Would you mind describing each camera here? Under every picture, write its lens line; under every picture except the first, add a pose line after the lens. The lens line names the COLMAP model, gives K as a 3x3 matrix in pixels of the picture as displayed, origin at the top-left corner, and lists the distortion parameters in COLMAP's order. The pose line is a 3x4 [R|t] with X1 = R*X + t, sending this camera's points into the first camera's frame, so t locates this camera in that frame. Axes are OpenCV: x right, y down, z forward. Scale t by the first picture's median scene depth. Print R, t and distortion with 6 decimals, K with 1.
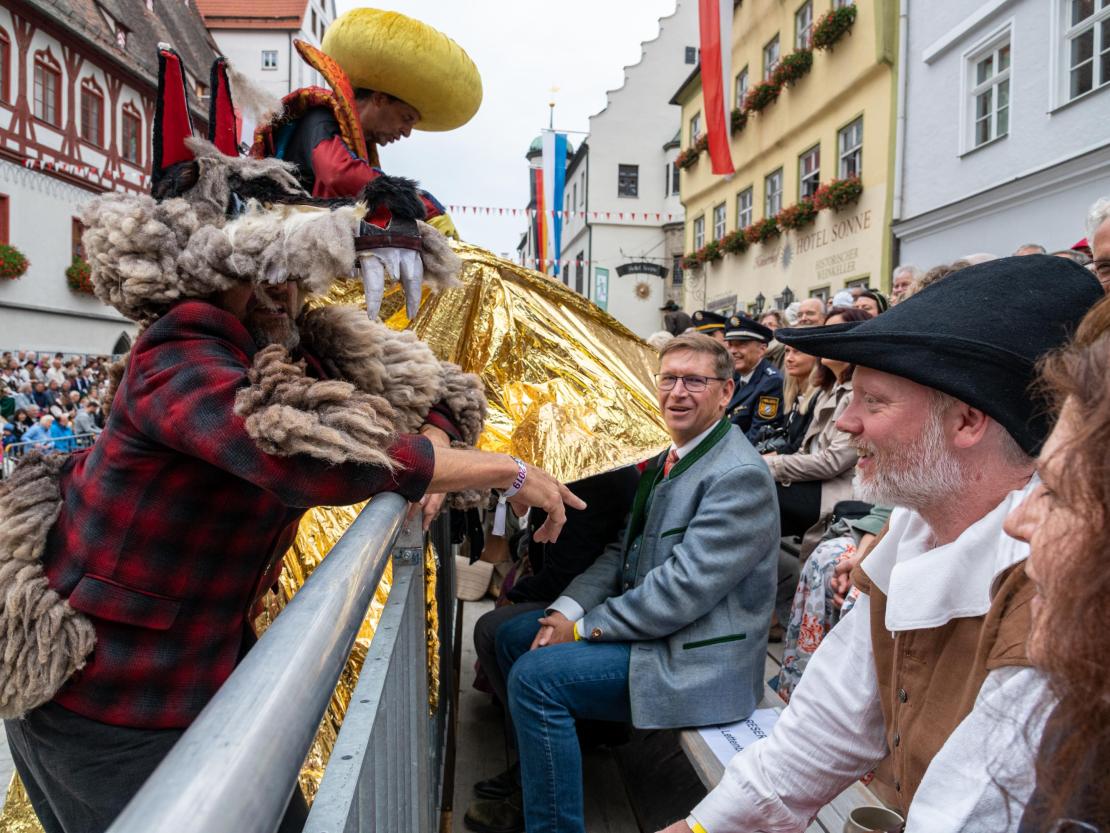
lens RADIAL K [[879.3, 0, 555.0], [0, 879.3, 416.5], [0, 0, 1]] dist [-0.001977, 0.003699]
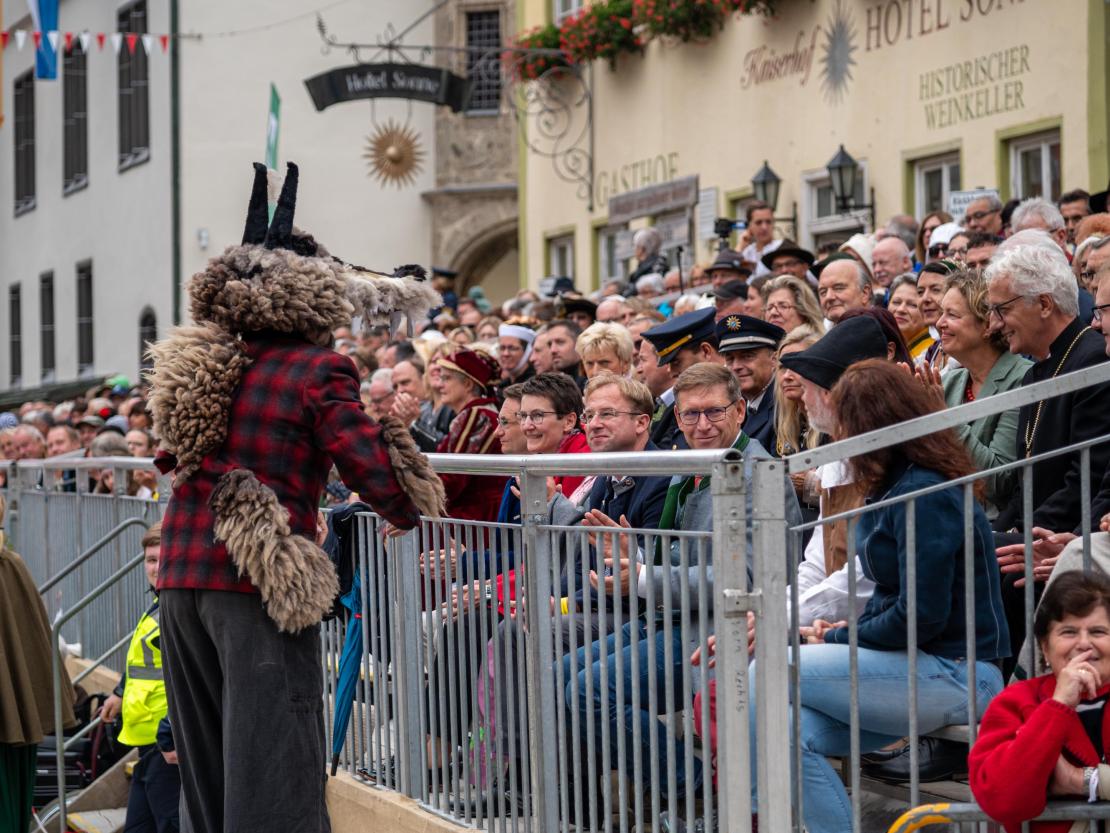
lens RADIAL K [[3705.9, 0, 555.0], [0, 3705.9, 416.5], [0, 0, 1]] dist [0.057875, 0.743317]
pose [[0.985161, -0.030443, 0.168914, -0.076878], [0.039340, 0.997995, -0.049575, 0.018845], [-0.167066, 0.055484, 0.984383, -0.329124]]
